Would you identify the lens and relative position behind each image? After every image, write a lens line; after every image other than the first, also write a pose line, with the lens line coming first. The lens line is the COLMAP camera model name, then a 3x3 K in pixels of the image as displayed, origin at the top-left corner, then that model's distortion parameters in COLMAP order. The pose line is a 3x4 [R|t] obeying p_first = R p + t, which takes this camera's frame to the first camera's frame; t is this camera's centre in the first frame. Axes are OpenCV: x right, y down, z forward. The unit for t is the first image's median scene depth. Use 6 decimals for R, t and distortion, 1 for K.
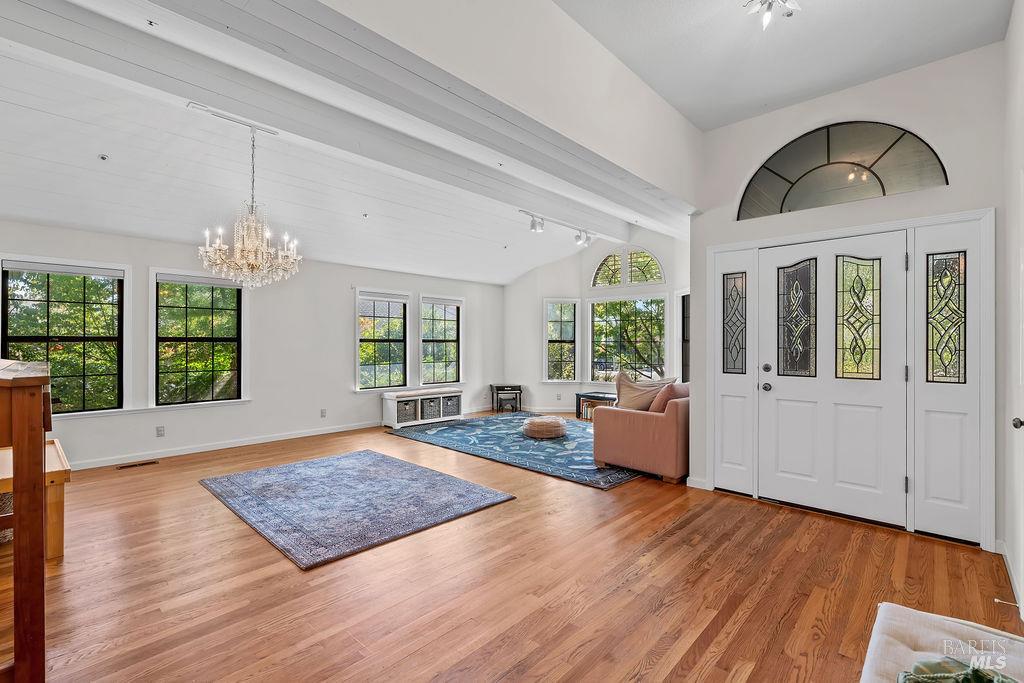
lens RADIAL K [[461.6, 0, 508.7], [0, 461.6, 344.8], [0, 0, 1]] dist [-0.002627, -0.000178]
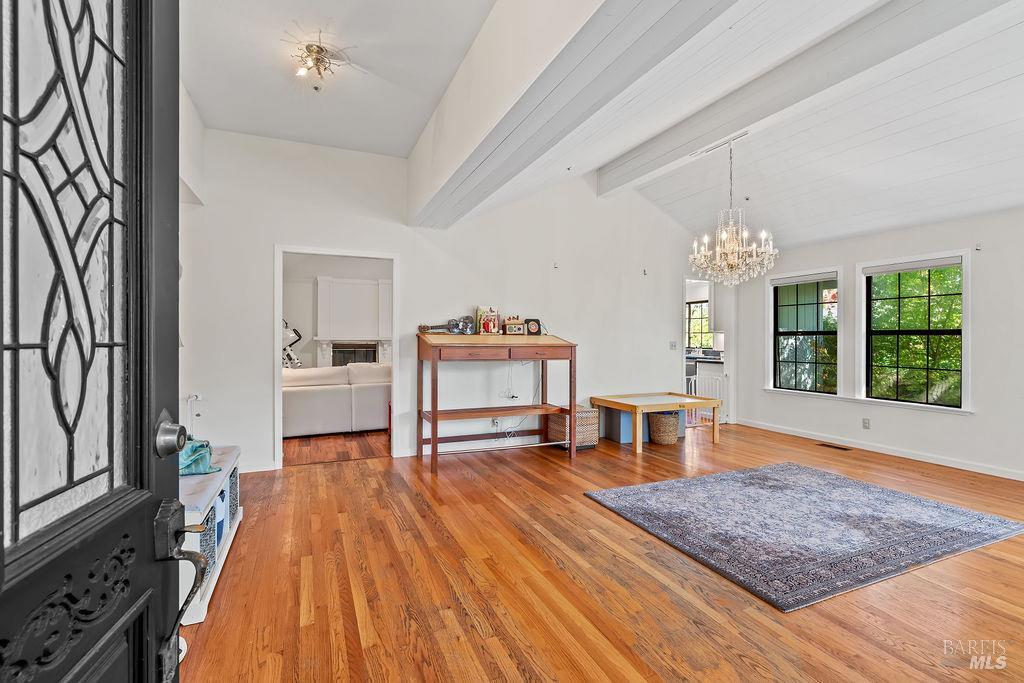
lens RADIAL K [[457.9, 0, 506.4], [0, 457.9, 337.7], [0, 0, 1]] dist [0.000717, 0.000315]
pose [[-0.399968, -0.002019, -0.916527, 0.651999], [-0.005014, 0.999987, -0.000015, 0.004677], [0.916515, 0.004589, -0.399973, 0.917256]]
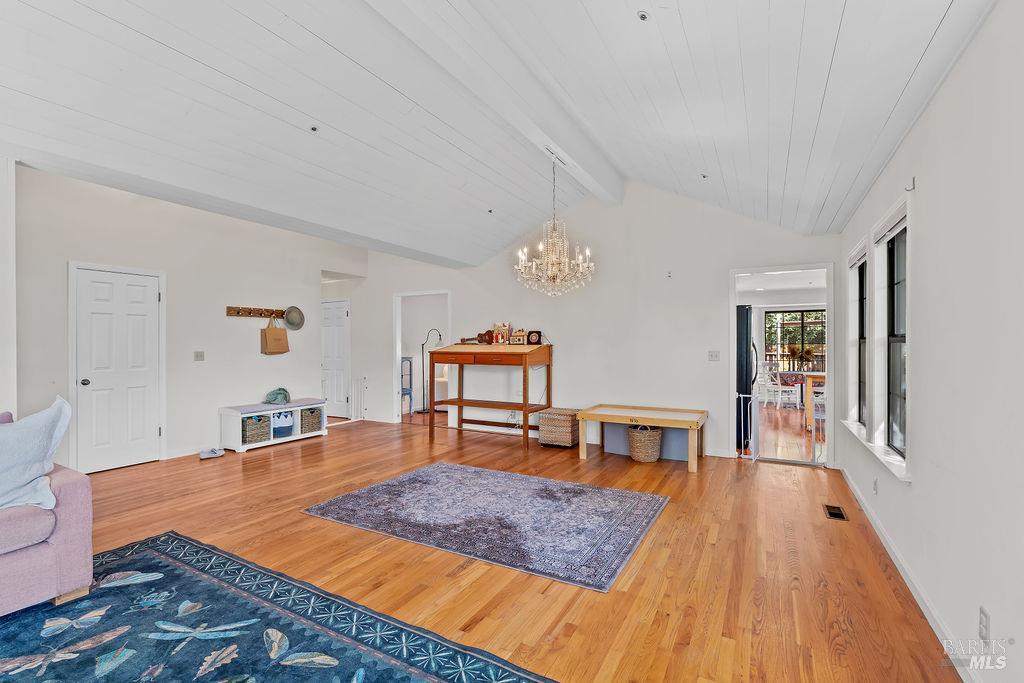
lens RADIAL K [[461.6, 0, 508.7], [0, 461.6, 344.8], [0, 0, 1]] dist [-0.002627, -0.000178]
pose [[-0.968694, 0.001632, -0.248252, -0.162203], [0.000957, 0.999996, 0.002839, -0.007720], [0.248256, 0.002512, -0.968691, 2.012169]]
